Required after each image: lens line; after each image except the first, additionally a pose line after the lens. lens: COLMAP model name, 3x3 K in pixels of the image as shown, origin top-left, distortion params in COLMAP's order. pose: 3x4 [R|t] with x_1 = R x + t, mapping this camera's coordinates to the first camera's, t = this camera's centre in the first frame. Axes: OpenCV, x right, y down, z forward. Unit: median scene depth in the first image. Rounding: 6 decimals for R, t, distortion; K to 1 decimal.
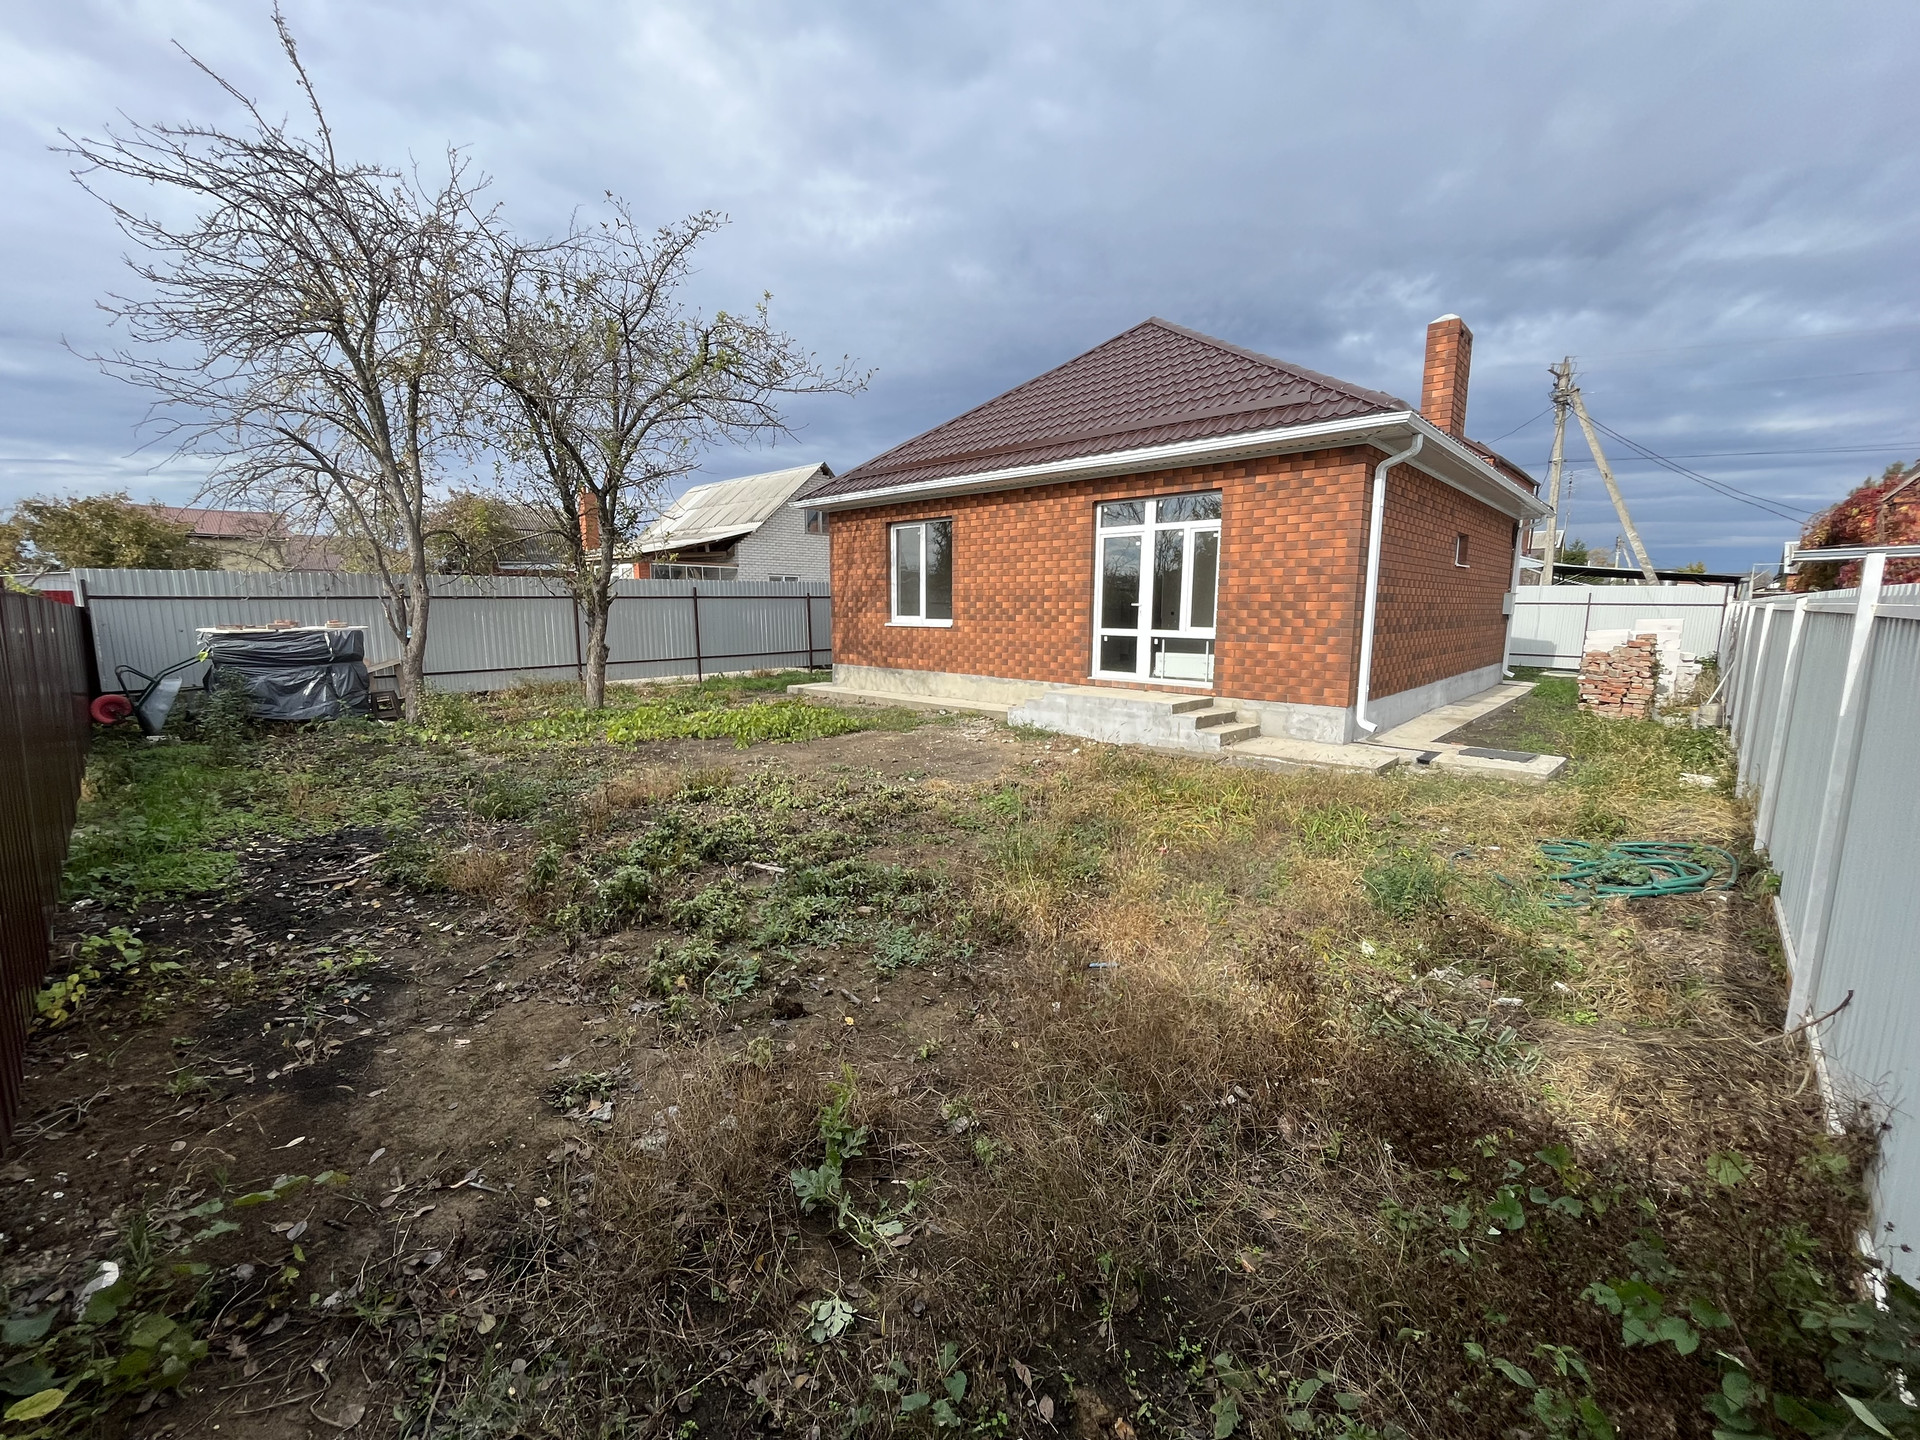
lens RADIAL K [[775.8, 0, 961.0], [0, 775.8, 722.5], [0, 0, 1]] dist [-0.001216, -0.000364]
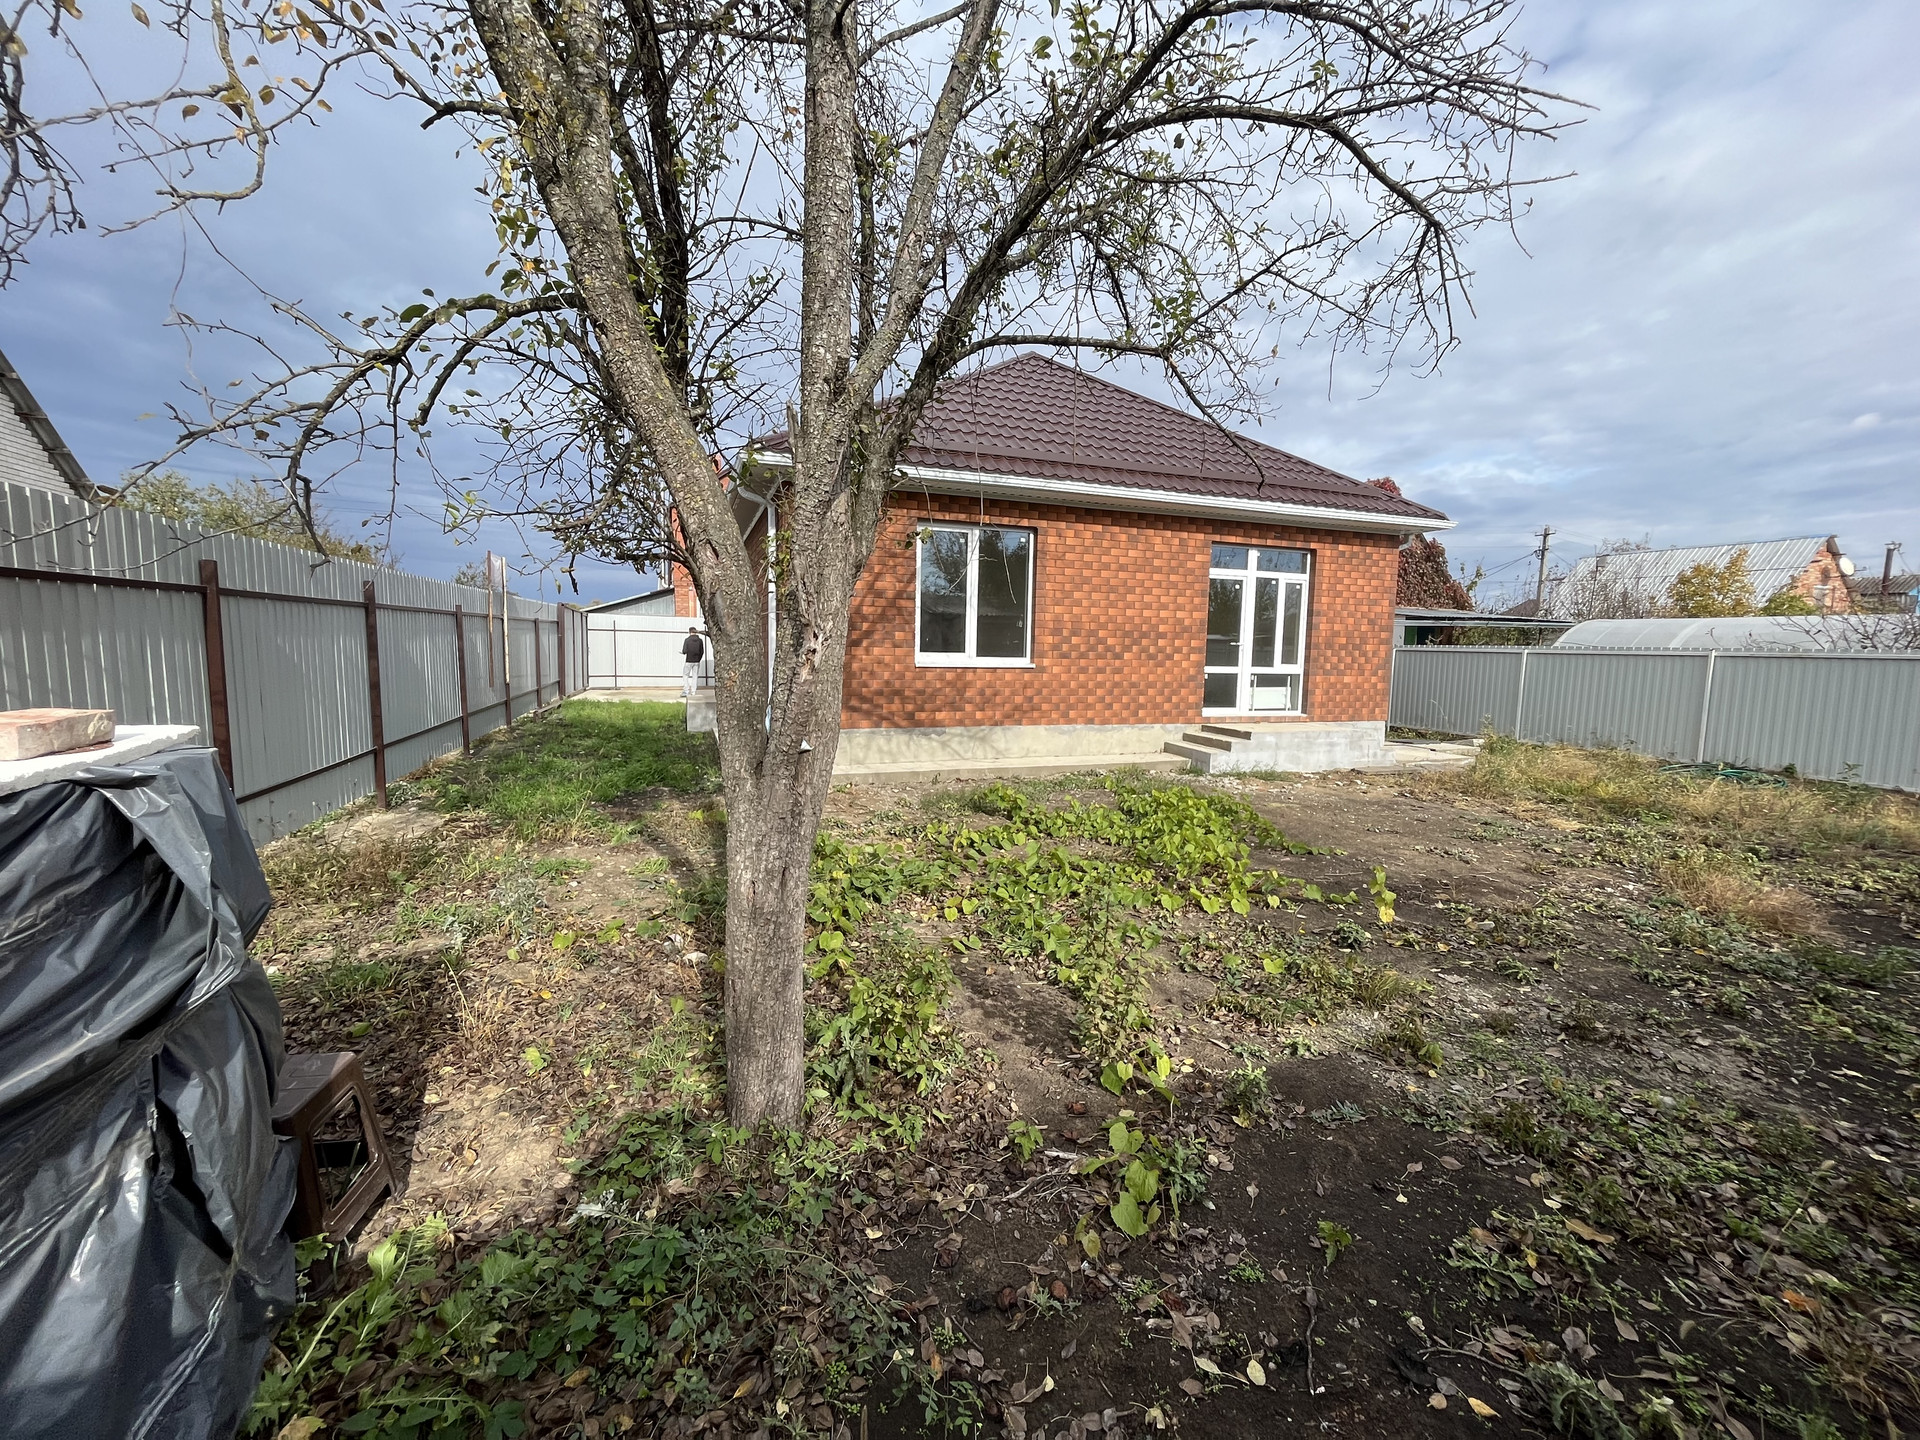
lens RADIAL K [[775.8, 0, 967.4], [0, 775.8, 718.4], [0, 0, 1]] dist [-0.001216, -0.000364]
pose [[0.463570, -0.084039, 0.882066, -0.824061], [0.108691, 0.993367, 0.037520, -0.120146], [-0.879368, 0.078479, 0.469630, 0.768783]]
